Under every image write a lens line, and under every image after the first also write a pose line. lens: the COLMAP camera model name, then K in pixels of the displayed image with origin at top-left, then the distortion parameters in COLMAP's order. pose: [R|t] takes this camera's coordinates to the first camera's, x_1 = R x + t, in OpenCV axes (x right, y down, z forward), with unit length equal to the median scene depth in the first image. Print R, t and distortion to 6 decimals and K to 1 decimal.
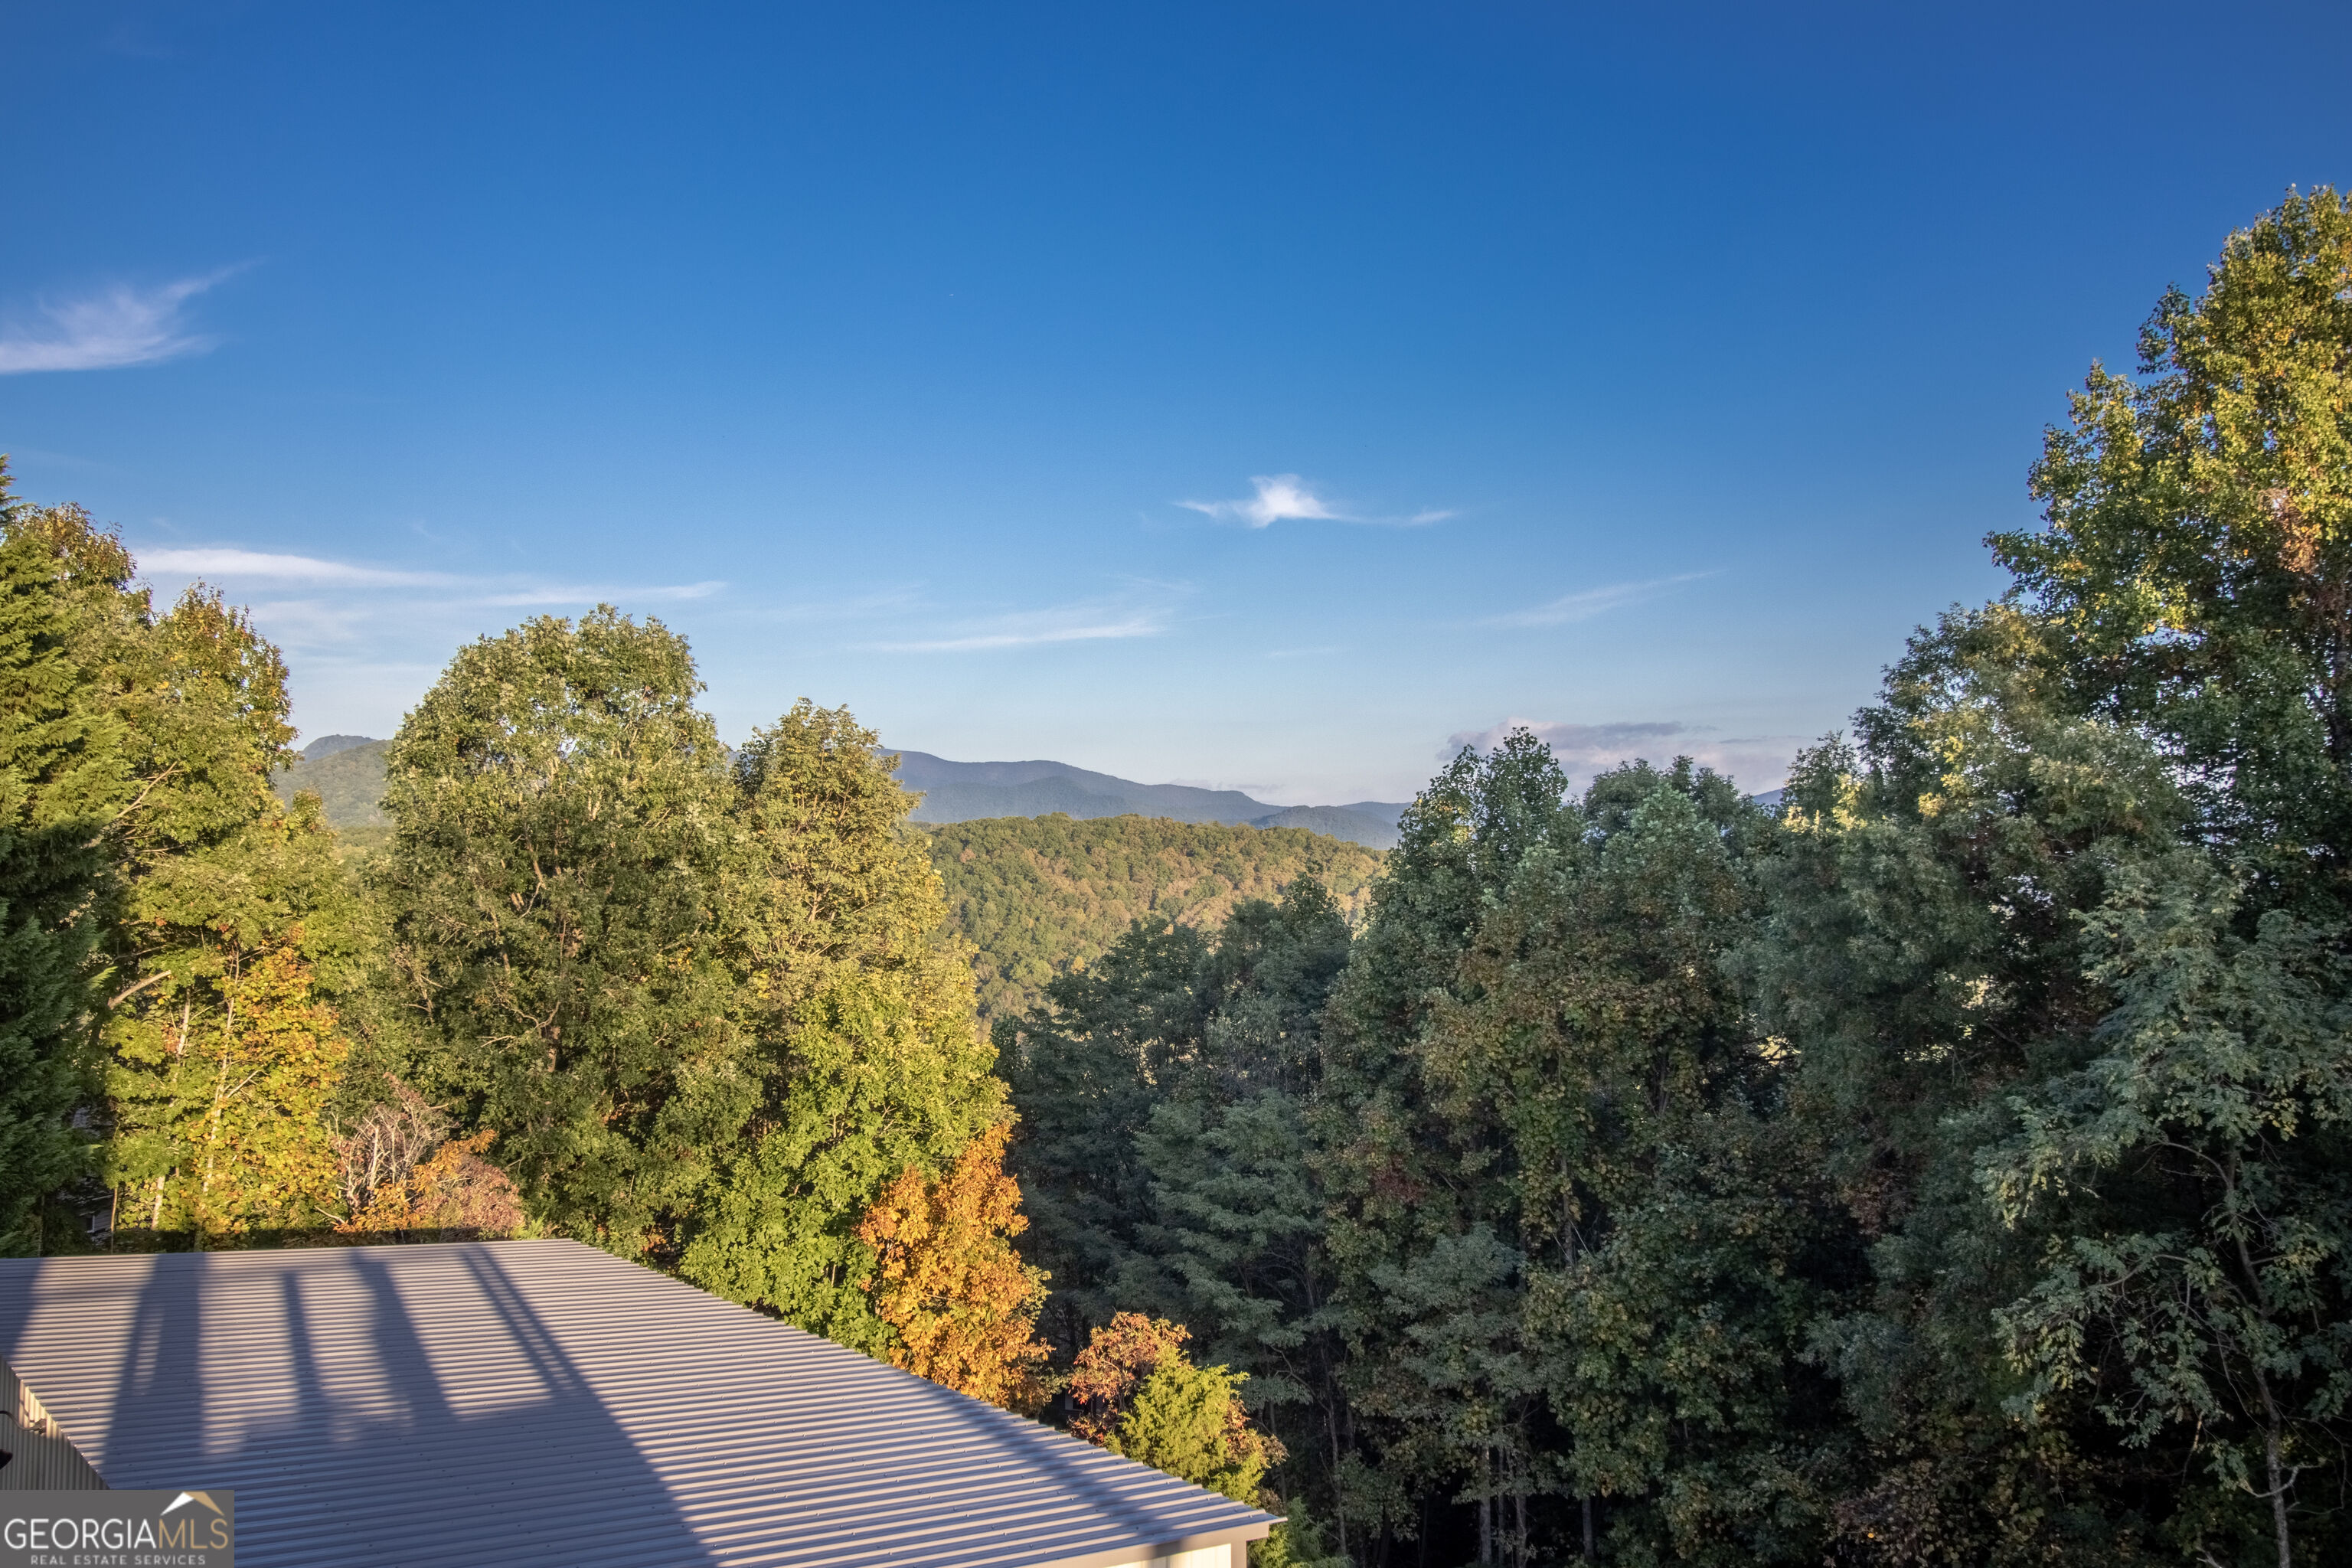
lens RADIAL K [[1863.0, 0, 1159.2], [0, 1863.0, 781.8], [0, 0, 1]] dist [0.014254, -0.001928]
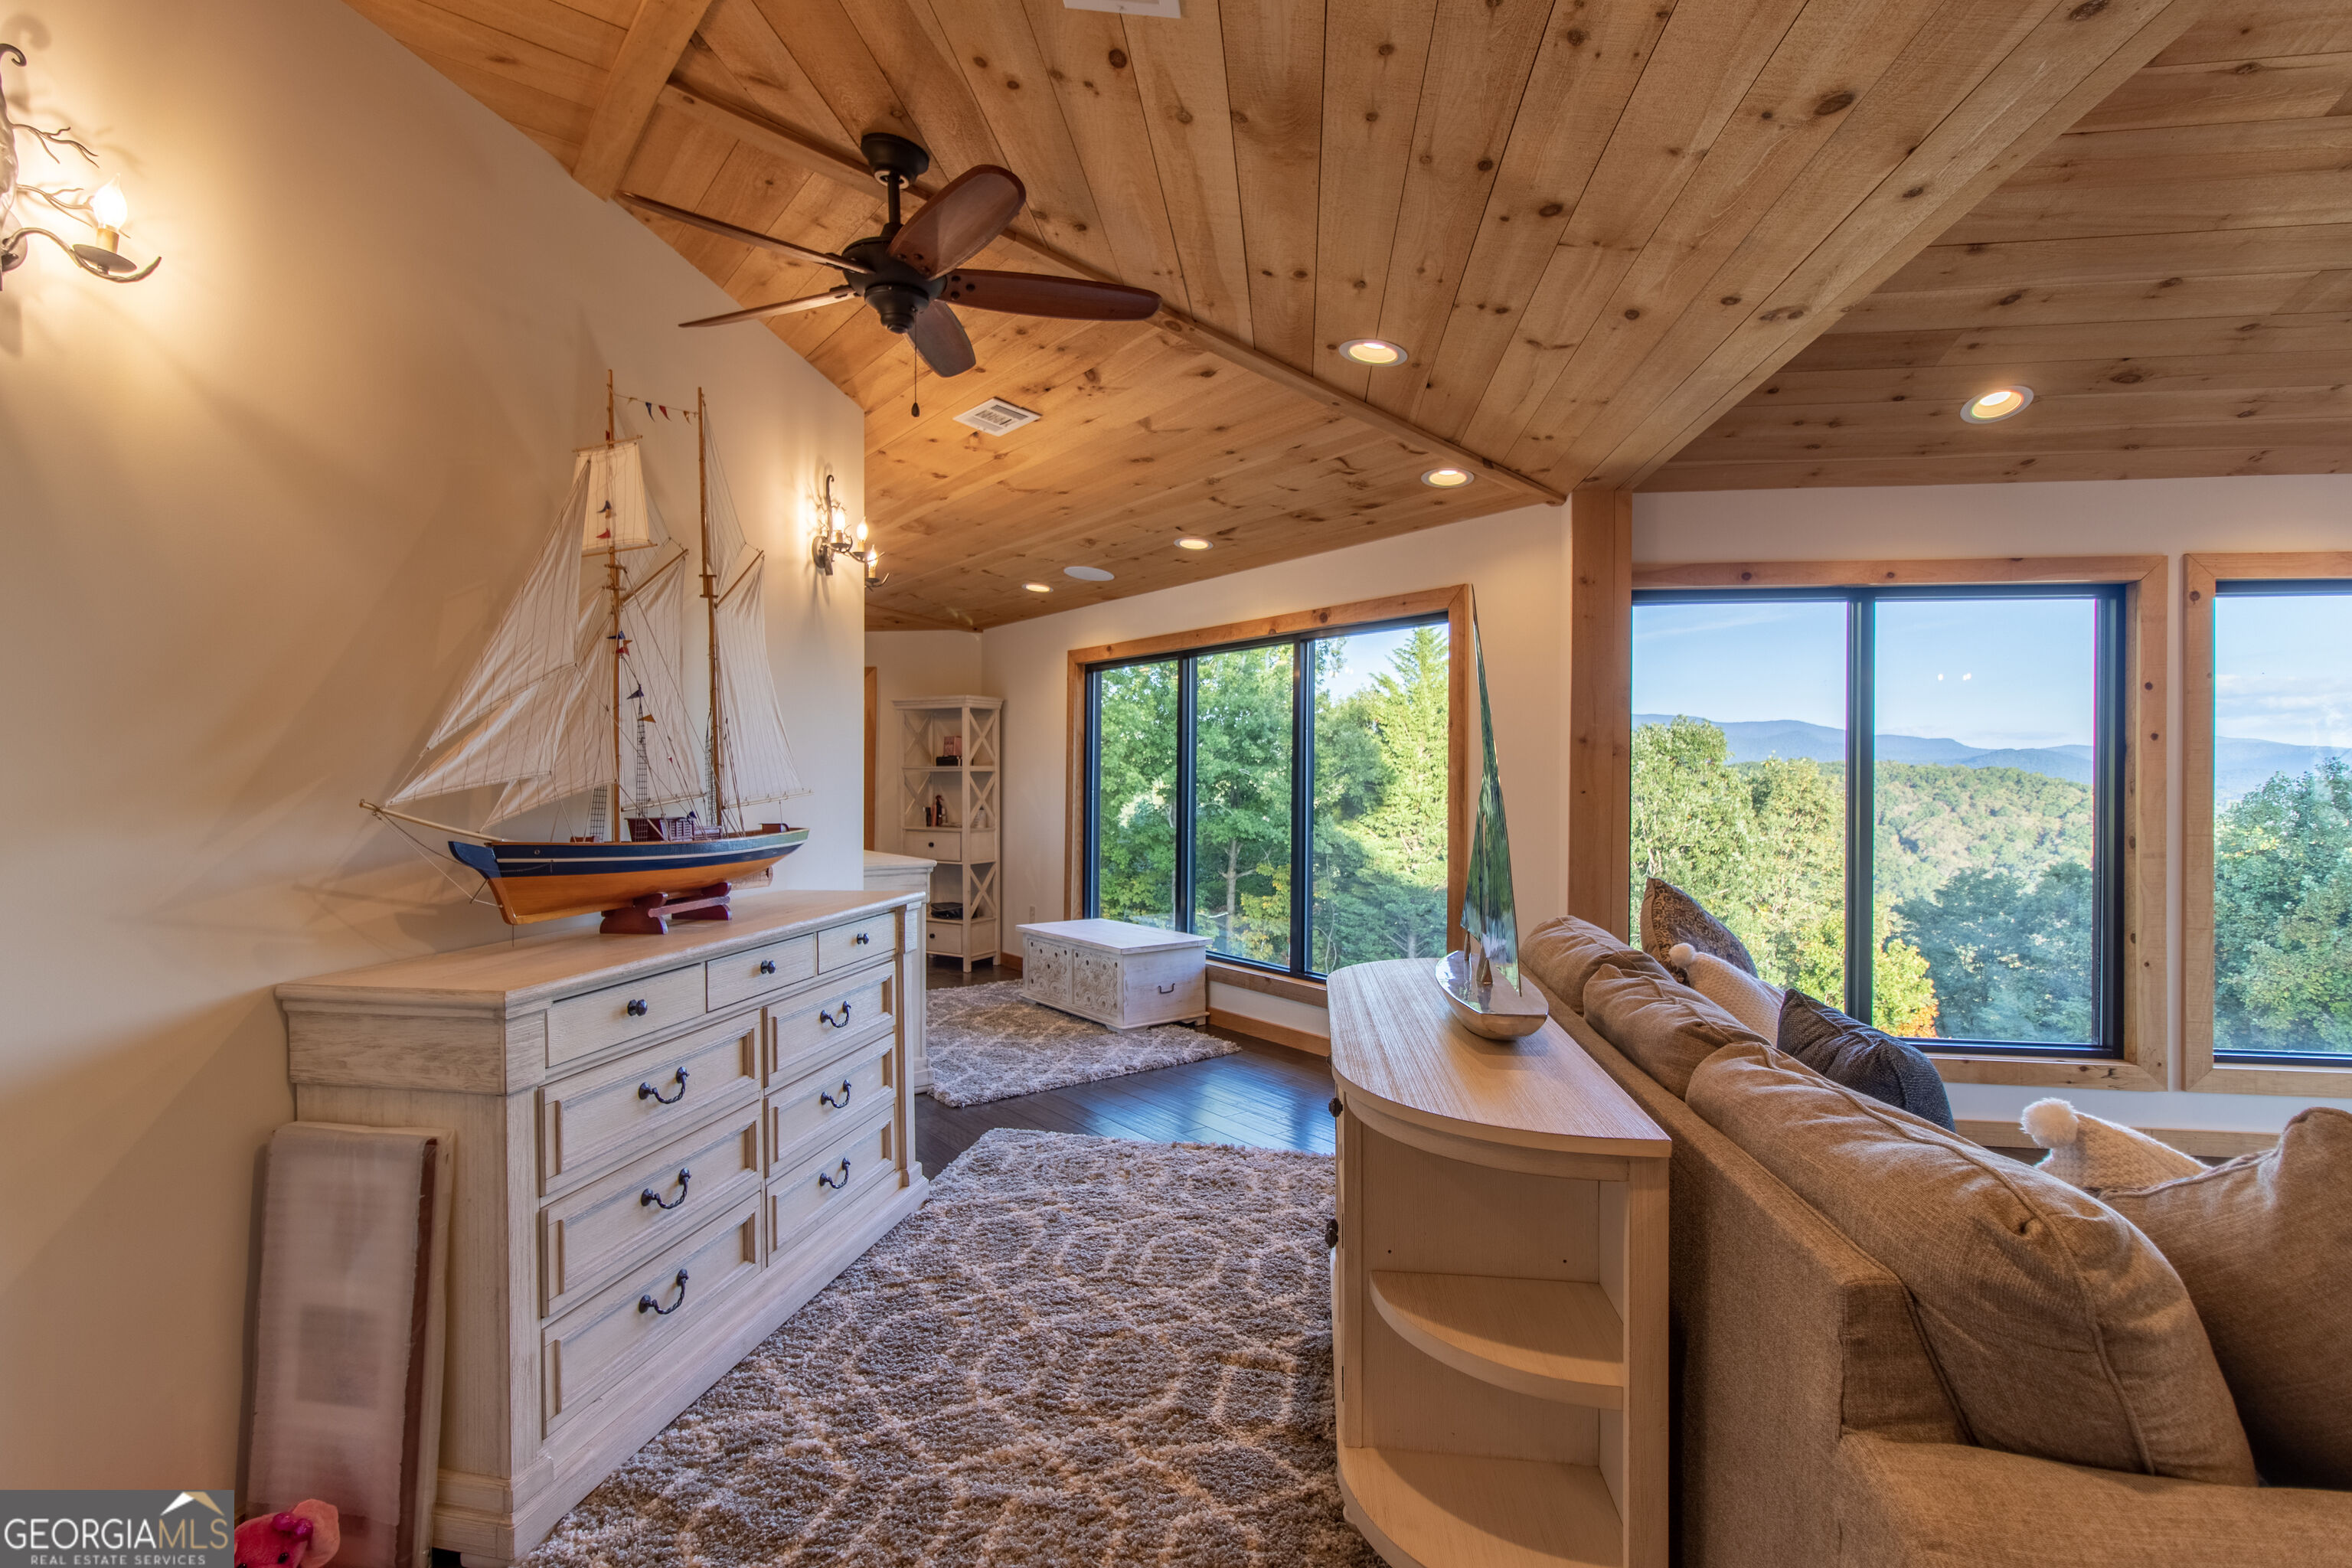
lens RADIAL K [[1098.0, 0, 1164.0], [0, 1098.0, 782.9], [0, 0, 1]] dist [0.002683, 0.000721]
pose [[0.838380, 0.005484, -0.545059, -0.120861], [0.016571, 0.999231, 0.035543, -0.070767], [0.544834, -0.038830, 0.837644, -0.237140]]
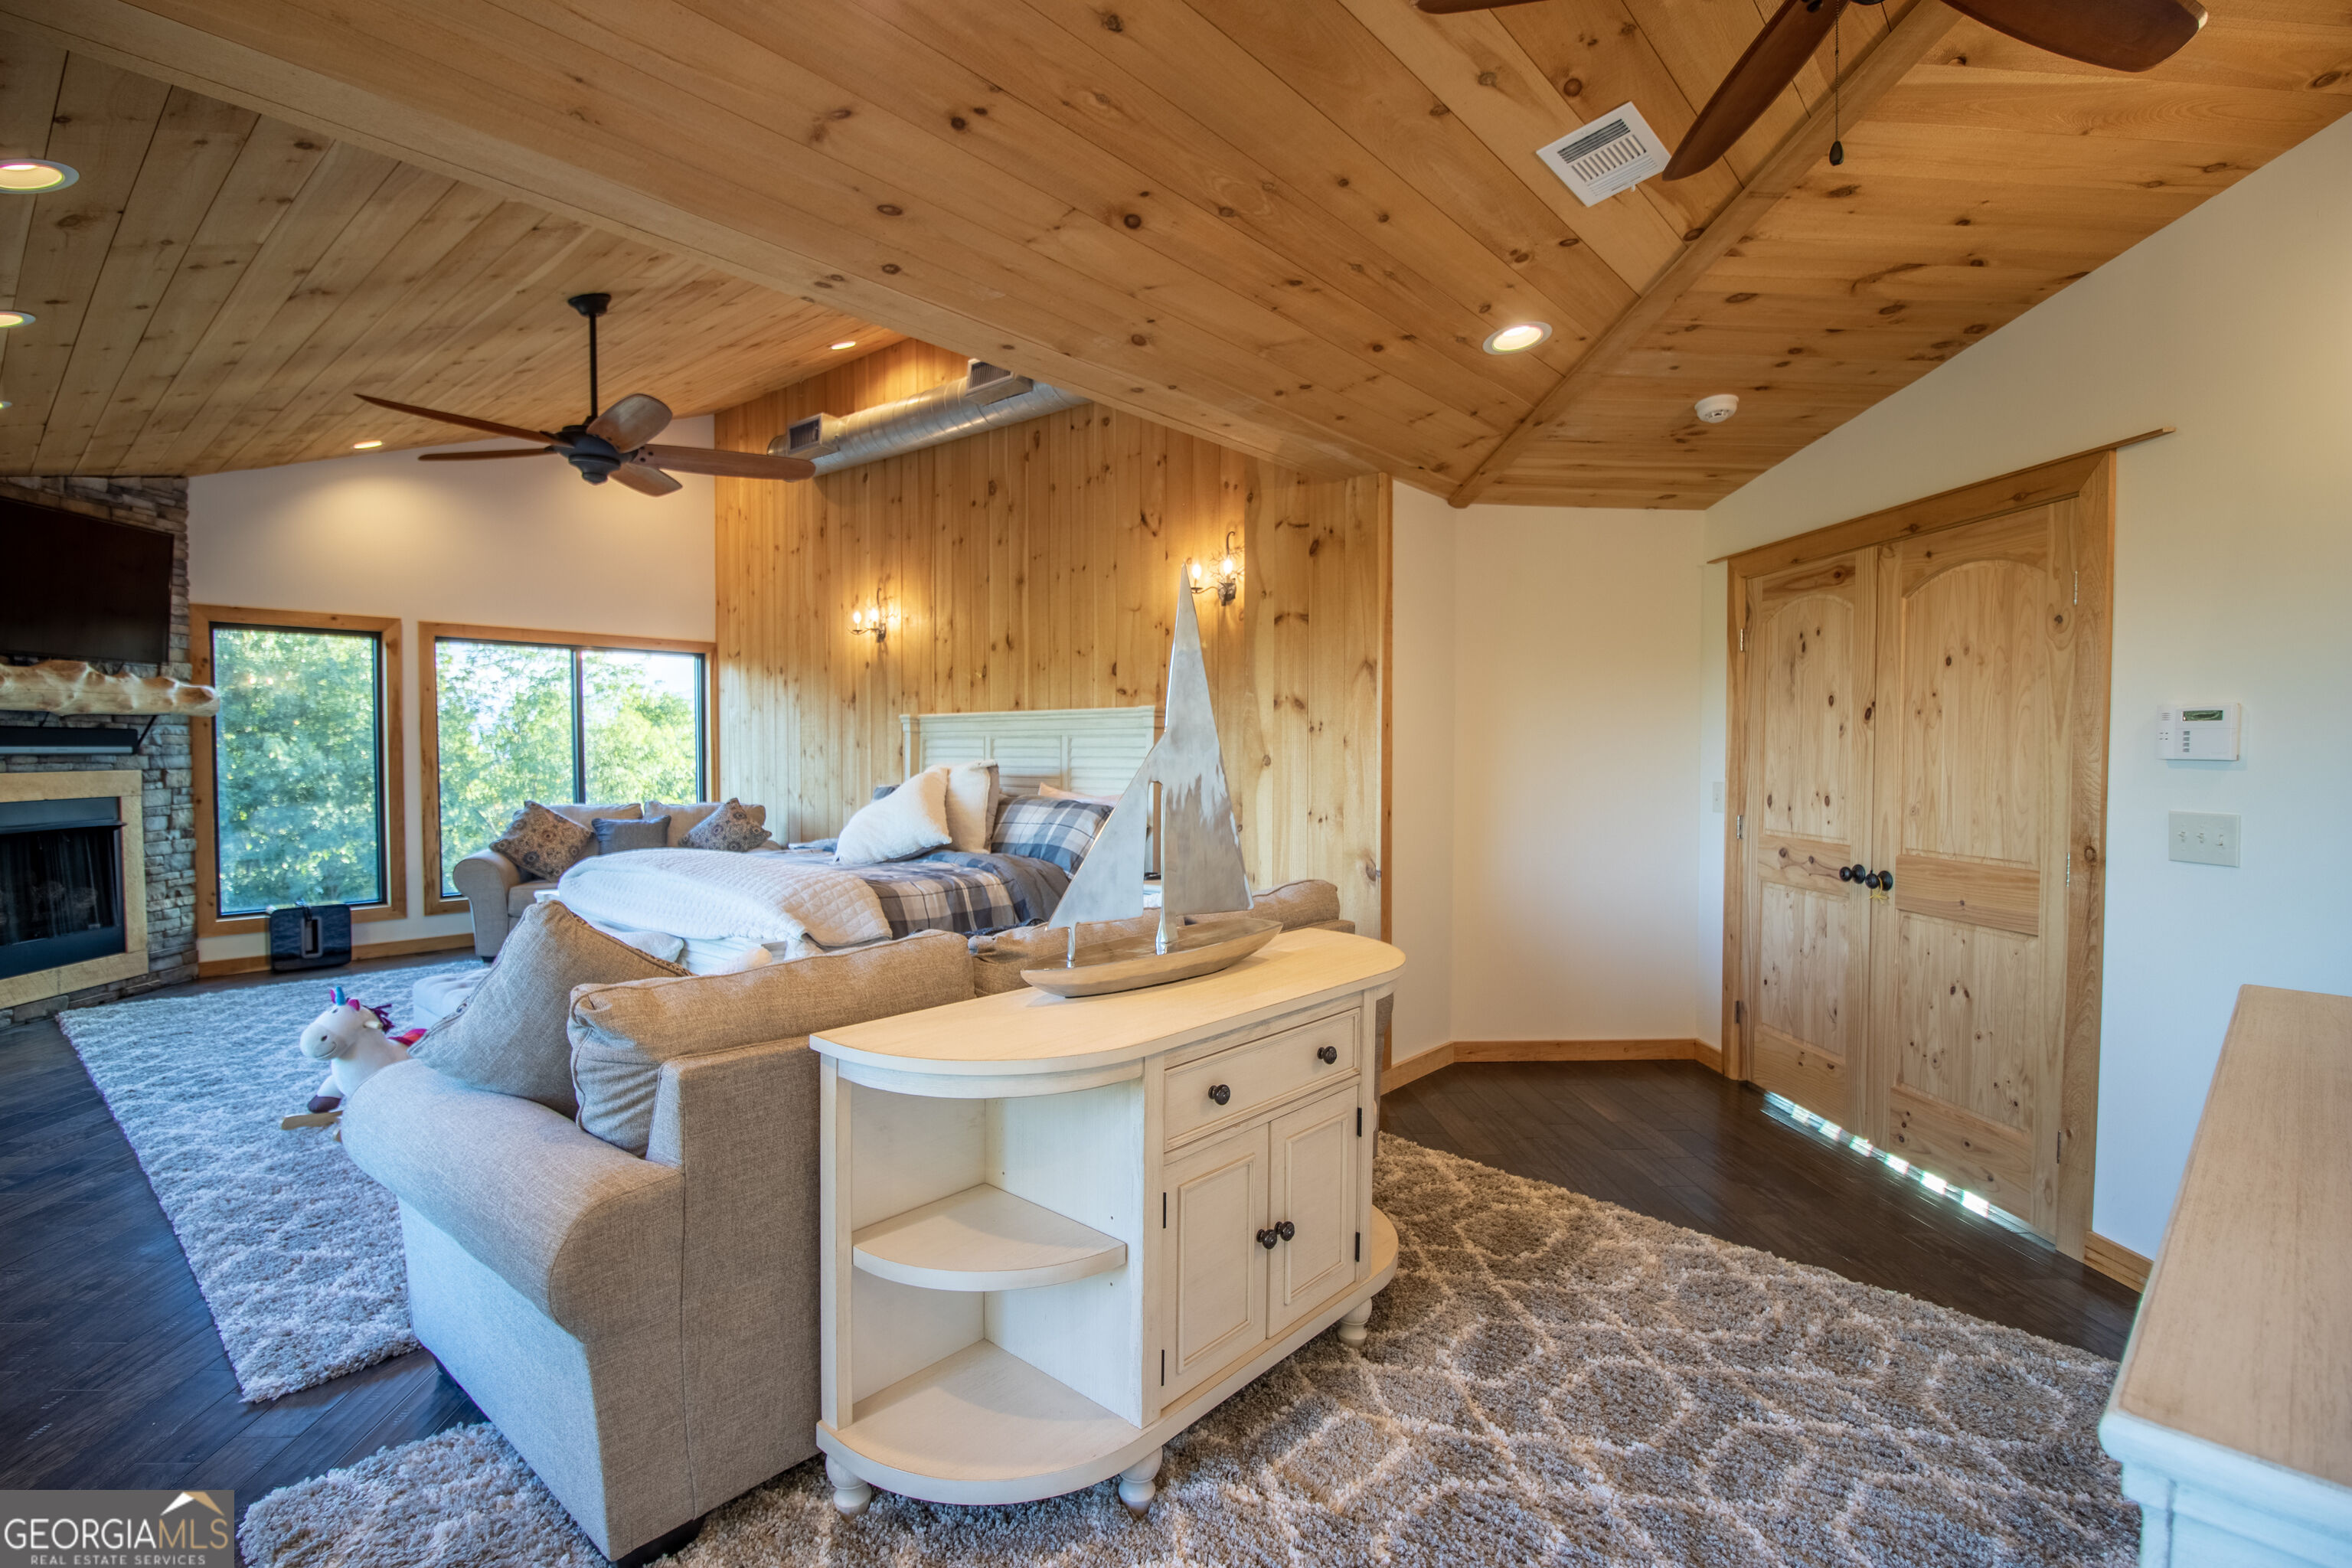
lens RADIAL K [[1095.9, 0, 1160.9], [0, 1095.9, 780.7], [0, 0, 1]] dist [-0.000598, -0.013537]
pose [[-0.392629, -0.031995, 0.919140, -0.189763], [-0.036313, 0.999155, 0.019269, -0.068101], [-0.918980, -0.025811, -0.393459, -0.159454]]
